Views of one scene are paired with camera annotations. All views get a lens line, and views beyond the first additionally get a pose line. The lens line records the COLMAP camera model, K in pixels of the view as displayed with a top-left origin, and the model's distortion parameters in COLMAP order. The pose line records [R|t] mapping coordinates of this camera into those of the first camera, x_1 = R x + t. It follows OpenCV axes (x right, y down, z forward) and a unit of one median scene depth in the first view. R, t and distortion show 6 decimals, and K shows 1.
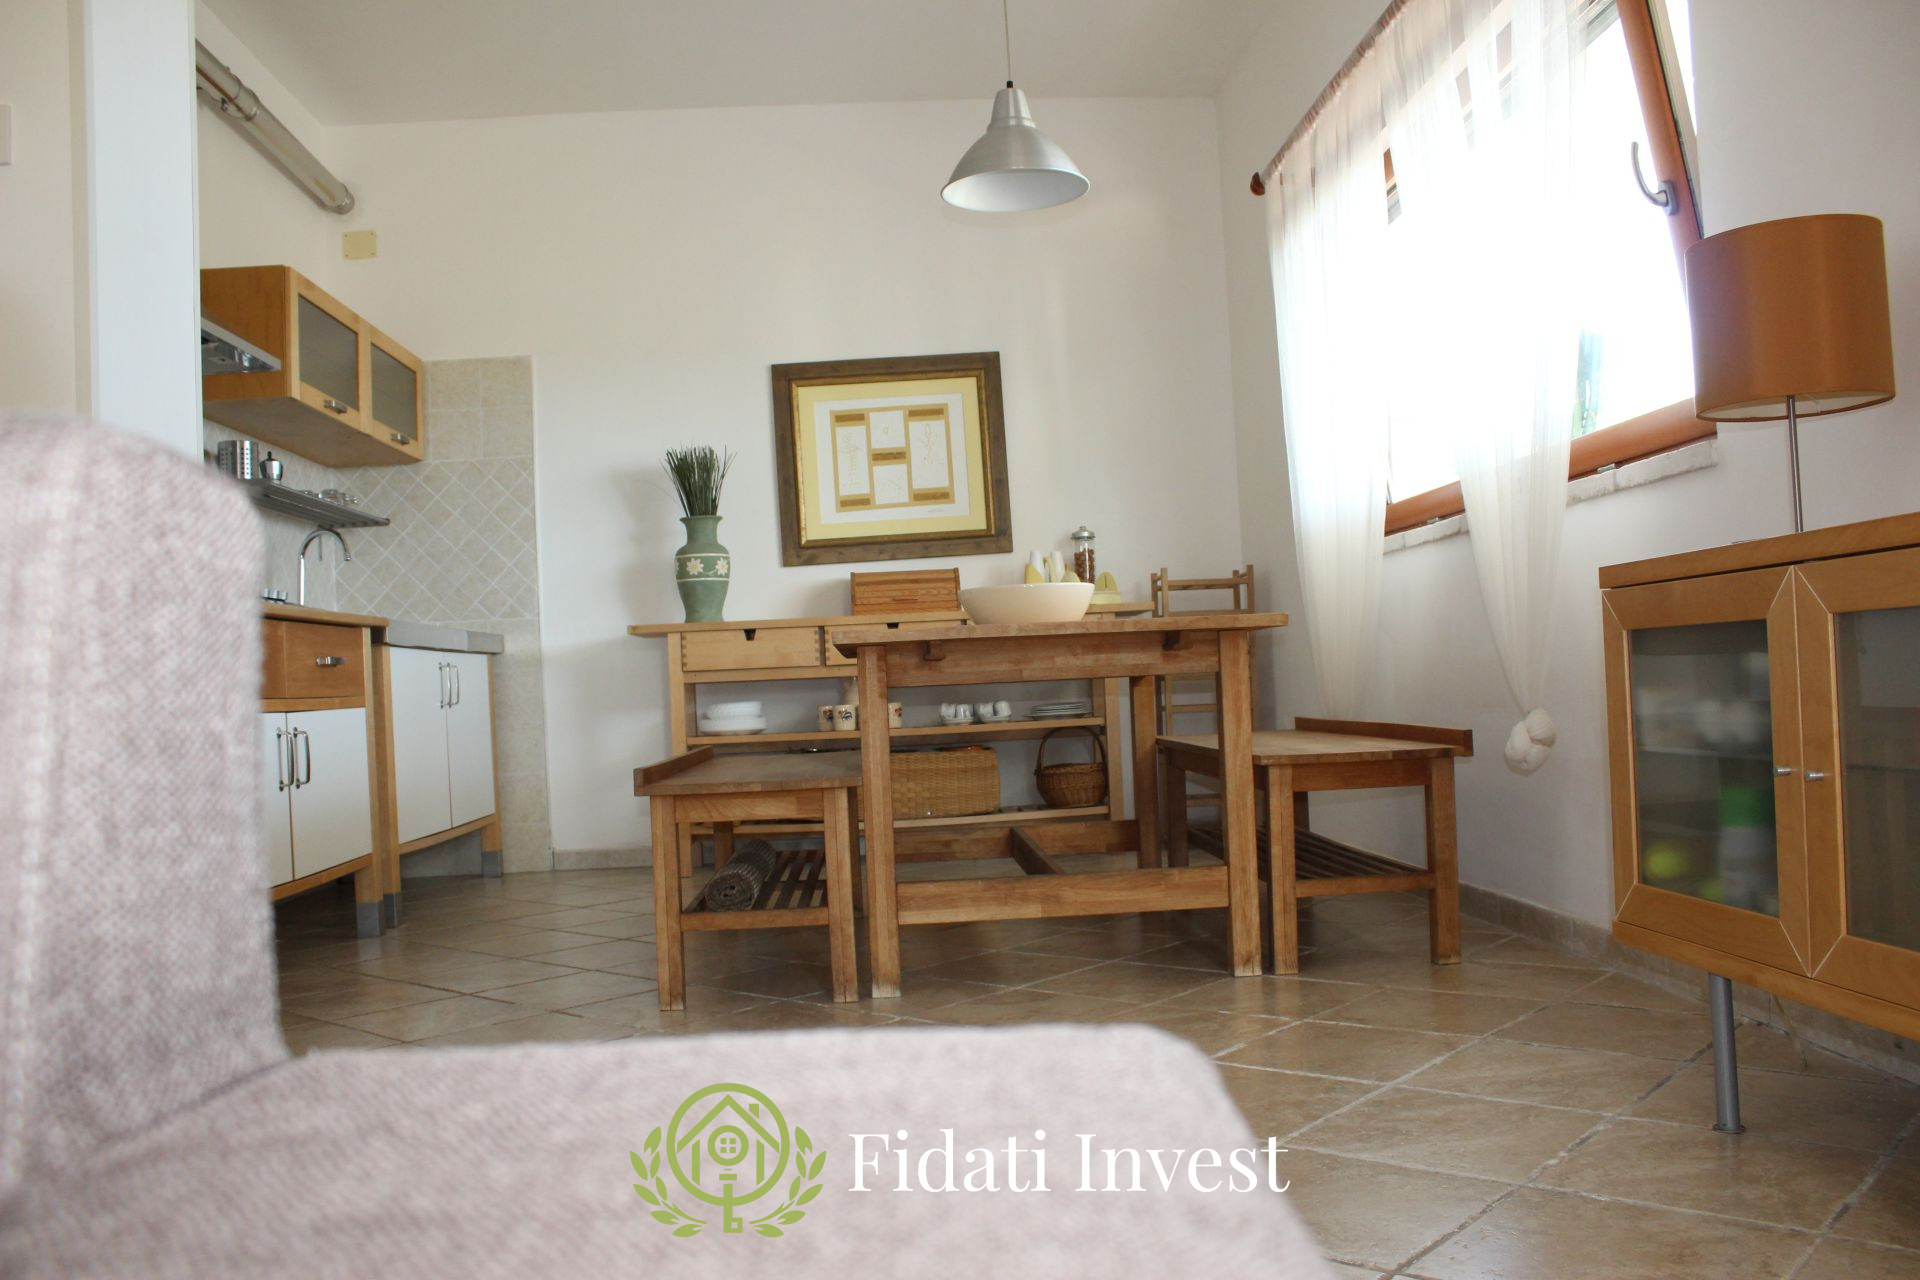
lens RADIAL K [[1591.5, 0, 973.3], [0, 1591.5, 645.9], [0, 0, 1]] dist [-0.163936, 0.147388]
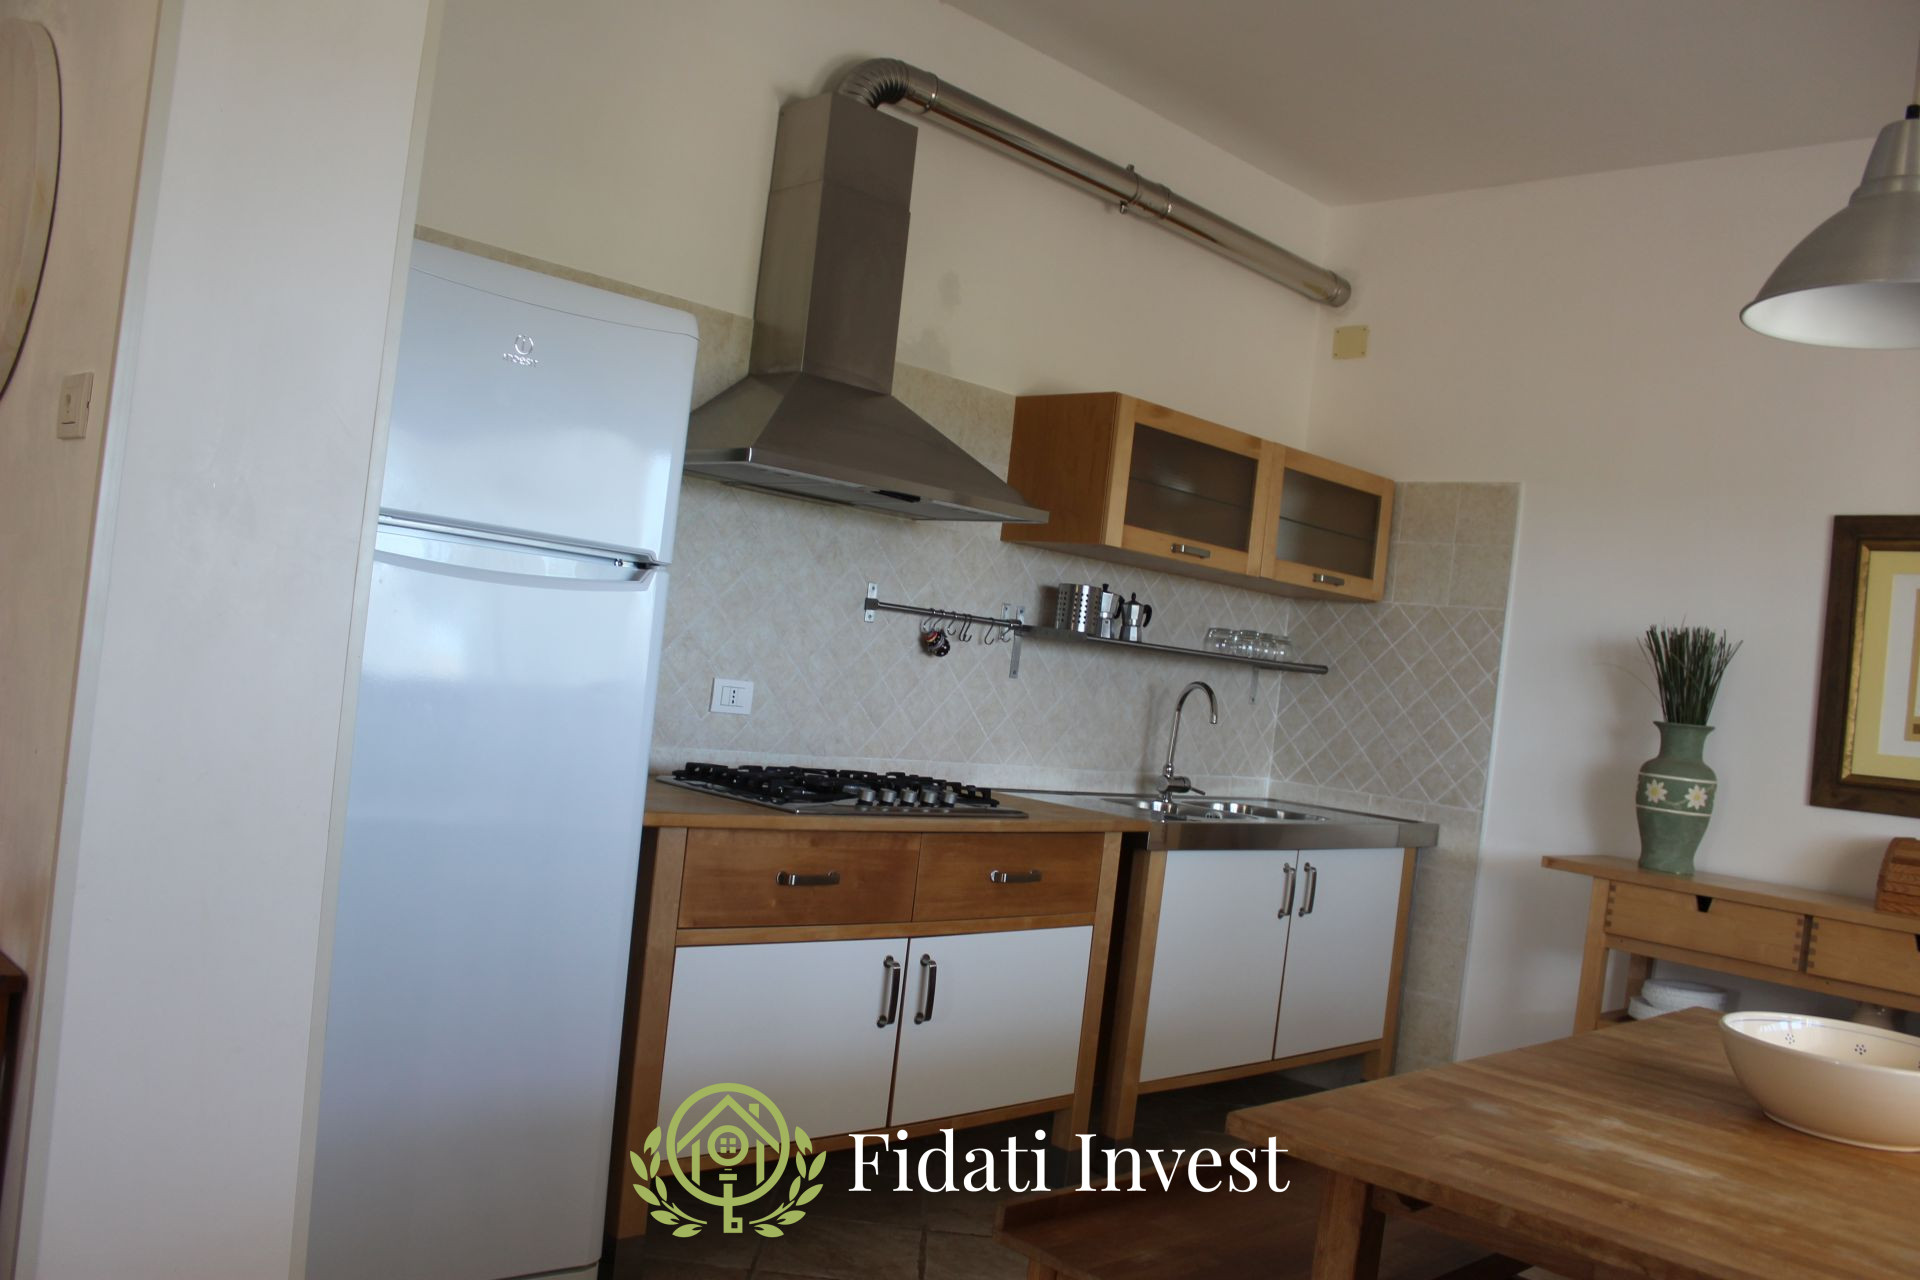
lens RADIAL K [[1591.5, 0, 964.7], [0, 1591.5, 646.0], [0, 0, 1]] dist [-0.163936, 0.147388]
pose [[0.651319, 0.118725, -0.749459, 0.137823], [-0.131489, 0.990401, 0.042623, -0.100931], [0.747325, 0.070785, 0.660678, 0.274238]]
